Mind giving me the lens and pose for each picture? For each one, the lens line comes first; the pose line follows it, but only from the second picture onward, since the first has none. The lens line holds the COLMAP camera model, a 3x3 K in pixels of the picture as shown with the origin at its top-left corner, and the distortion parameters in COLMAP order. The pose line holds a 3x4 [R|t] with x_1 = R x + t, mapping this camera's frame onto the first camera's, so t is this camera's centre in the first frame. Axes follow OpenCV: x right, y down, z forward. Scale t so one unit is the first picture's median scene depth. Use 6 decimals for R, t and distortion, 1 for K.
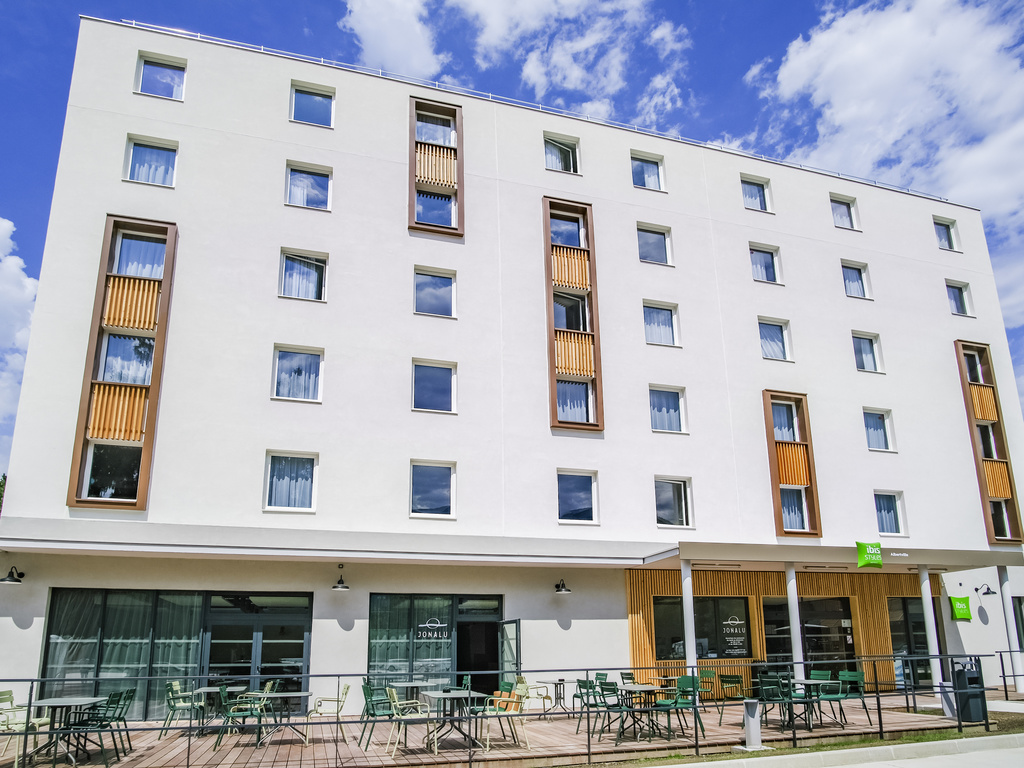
lens RADIAL K [[795.5, 0, 512.0], [0, 795.5, 384.0], [0, 0, 1]] dist [-0.004452, 0.000334]
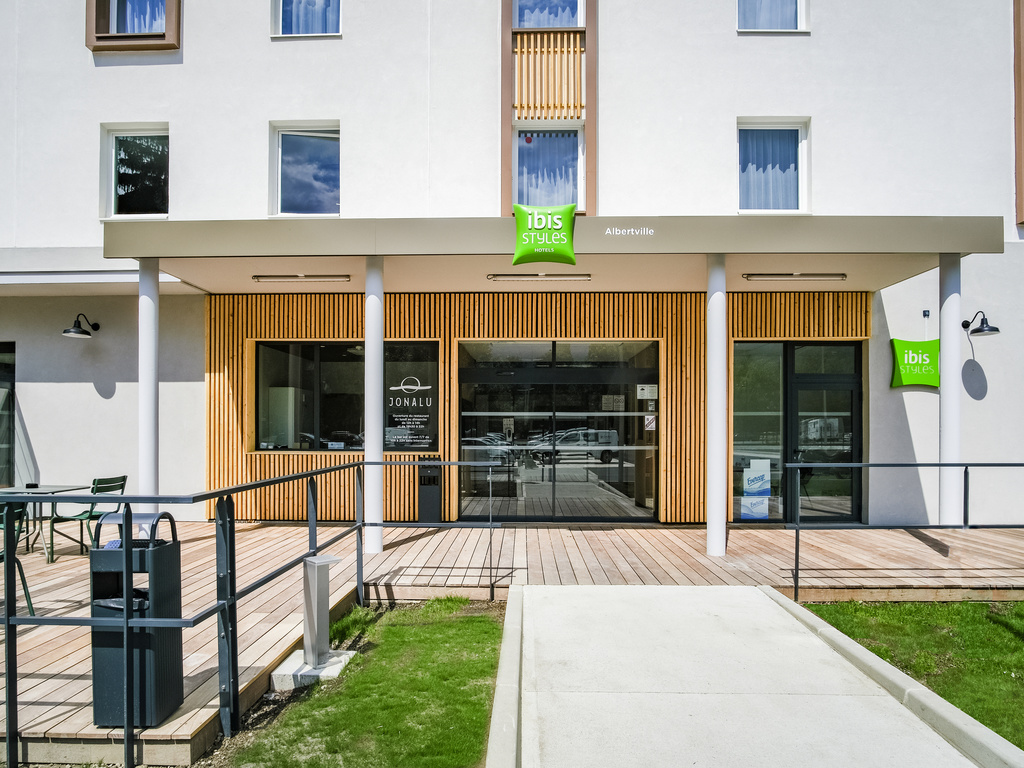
lens RADIAL K [[795.5, 0, 512.0], [0, 795.5, 384.0], [0, 0, 1]] dist [-0.004452, 0.000334]
pose [[0.941326, 0.007167, -0.337423, 0.511724], [0.090020, 0.958223, 0.271486, 0.150403], [0.325272, -0.285932, 0.901355, 0.514891]]
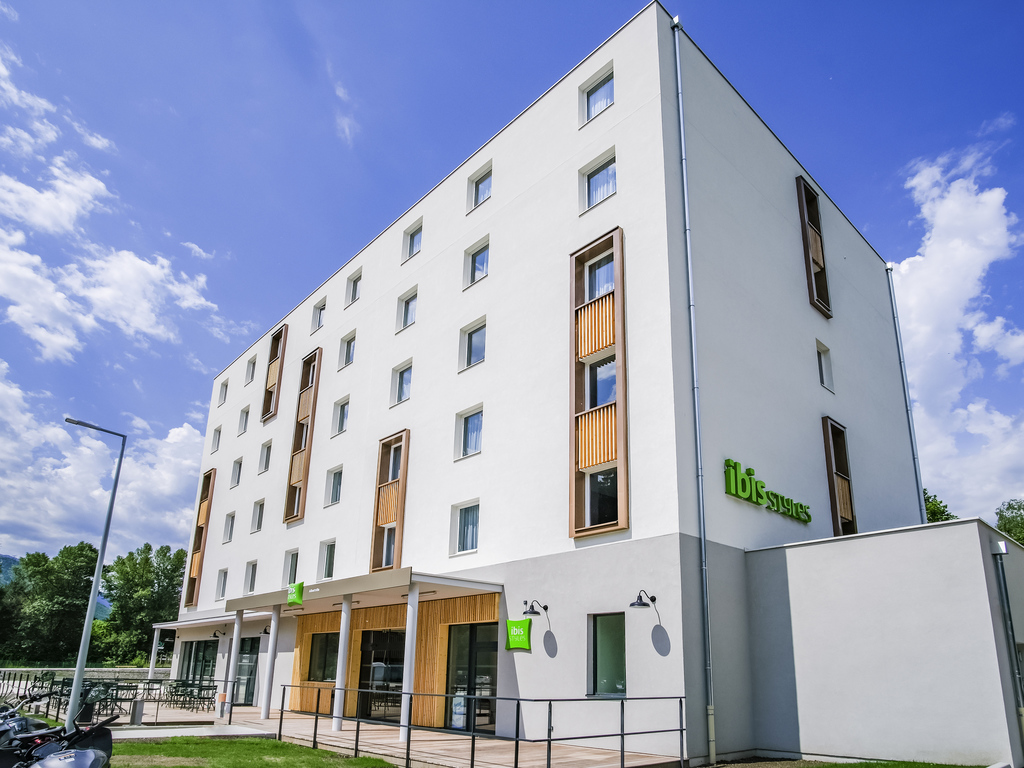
lens RADIAL K [[795.5, 0, 512.0], [0, 795.5, 384.0], [0, 0, 1]] dist [-0.004452, 0.000334]
pose [[0.341828, -0.297772, -0.891339, 1.384093], [0.285687, 0.936510, -0.203301, 0.213707], [0.895286, -0.185150, 0.405195, 0.741284]]
